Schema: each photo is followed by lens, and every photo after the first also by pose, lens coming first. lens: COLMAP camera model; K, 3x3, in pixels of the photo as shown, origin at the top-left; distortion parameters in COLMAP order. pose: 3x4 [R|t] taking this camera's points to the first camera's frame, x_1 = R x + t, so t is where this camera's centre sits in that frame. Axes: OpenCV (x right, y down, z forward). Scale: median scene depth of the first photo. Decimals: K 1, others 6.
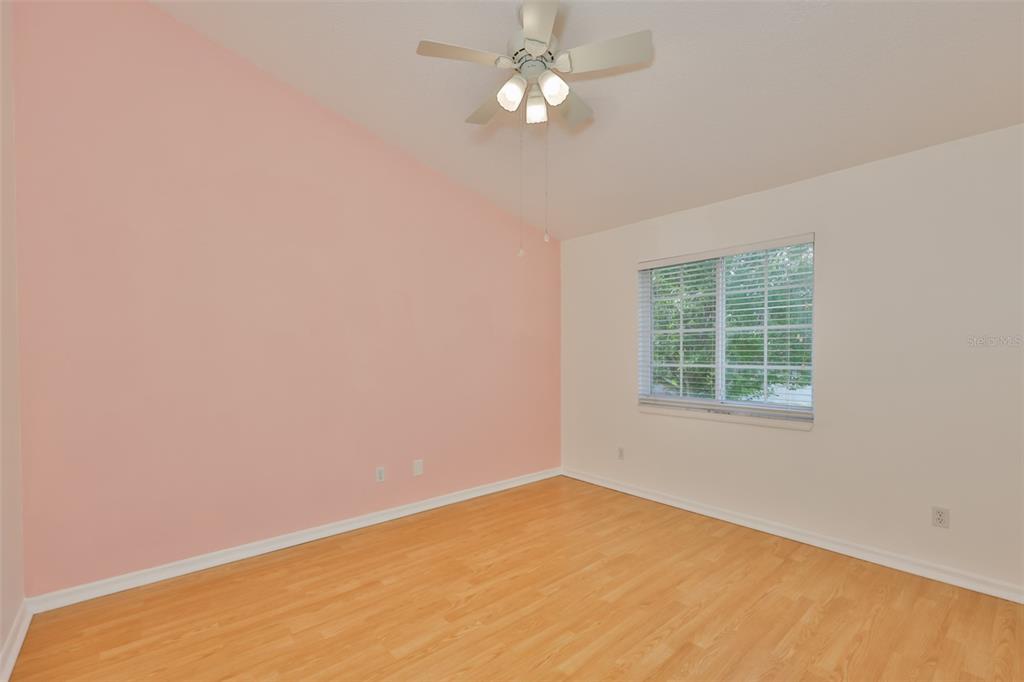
lens RADIAL K [[439.7, 0, 505.7], [0, 439.7, 340.3], [0, 0, 1]] dist [-0.000471, -0.000039]
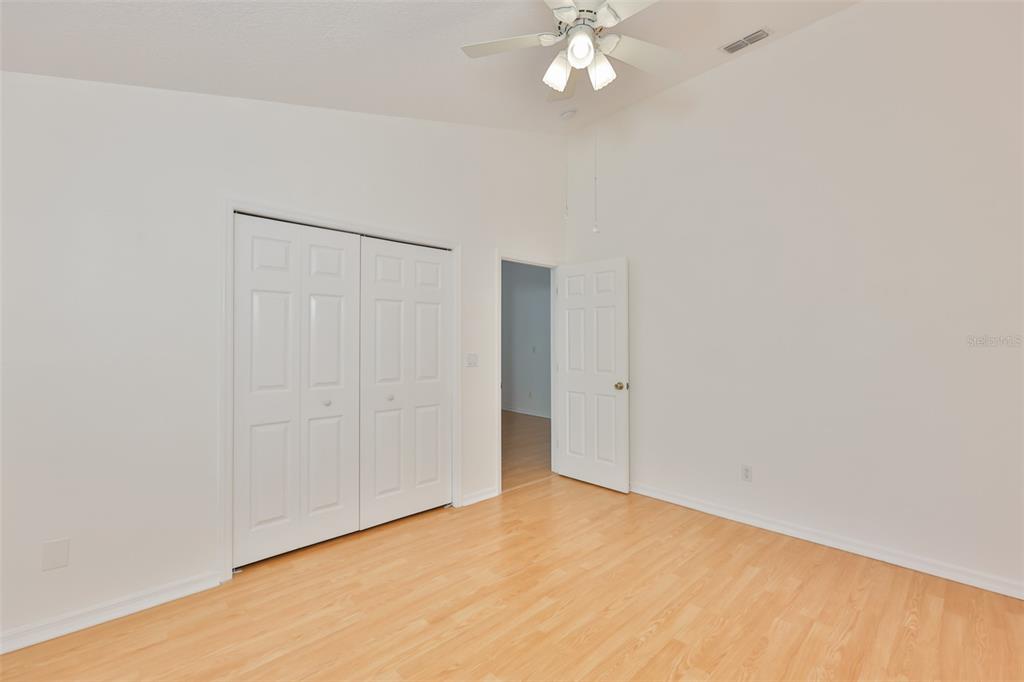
lens RADIAL K [[439.7, 0, 505.7], [0, 439.7, 340.3], [0, 0, 1]] dist [-0.000471, -0.000039]
pose [[-0.998413, 0.008982, -0.055596, 0.282108], [0.009228, 0.999949, -0.004171, 0.015457], [0.055556, -0.004677, -0.998445, 1.984113]]
